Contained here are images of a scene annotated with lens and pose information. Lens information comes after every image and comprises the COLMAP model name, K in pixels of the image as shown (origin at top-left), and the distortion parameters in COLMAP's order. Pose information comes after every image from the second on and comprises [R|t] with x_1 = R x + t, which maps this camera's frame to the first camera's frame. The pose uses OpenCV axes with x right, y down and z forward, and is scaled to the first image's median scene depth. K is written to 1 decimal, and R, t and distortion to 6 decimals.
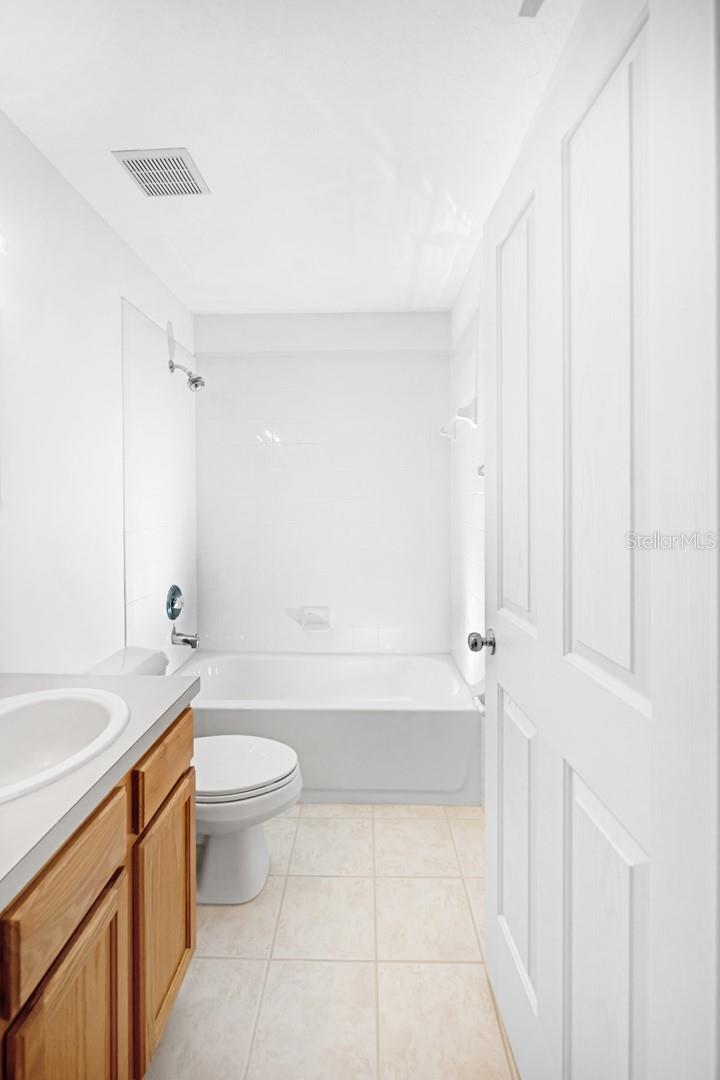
lens RADIAL K [[462.7, 0, 360.0], [0, 462.7, 540.0], [0, 0, 1]] dist [-0.001901, -0.000458]
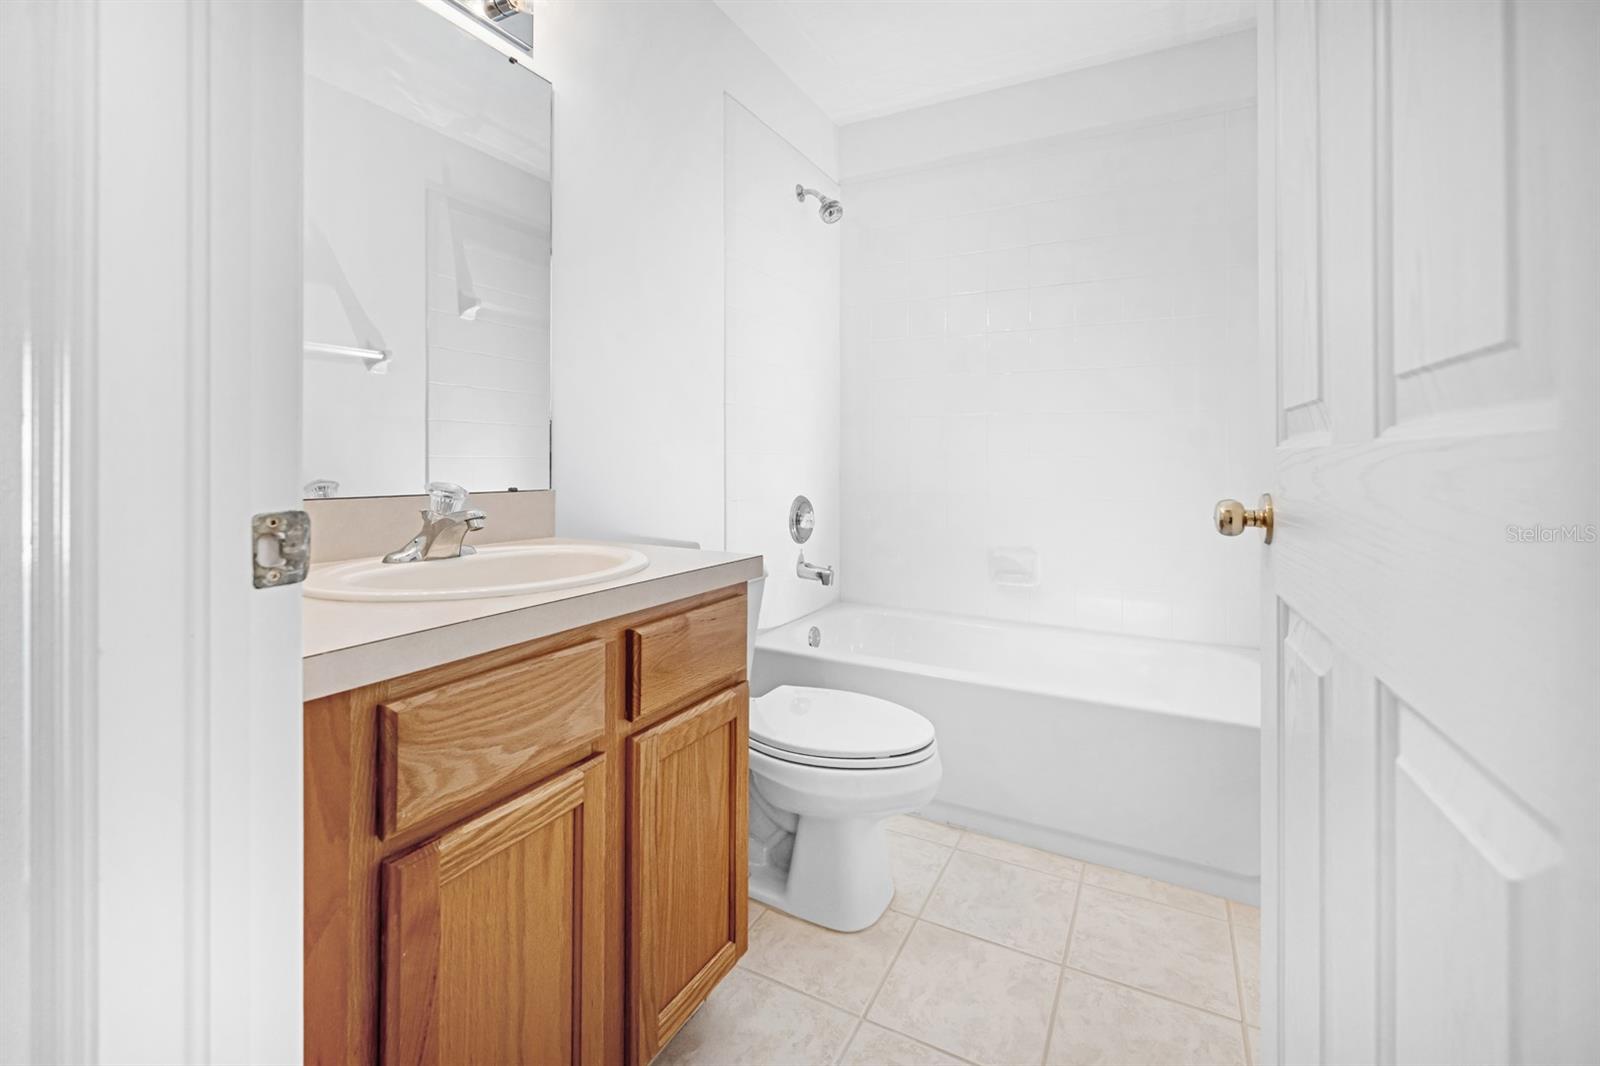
lens RADIAL K [[670.9, 0, 799.0], [0, 670.9, 471.0], [0, 0, 1]] dist [-0.000064, 0.000191]
pose [[0.899227, 0.011181, -0.437340, 0.105532], [-0.018342, 0.999758, -0.012153, 0.136990], [0.437098, 0.018950, 0.899214, 0.092608]]
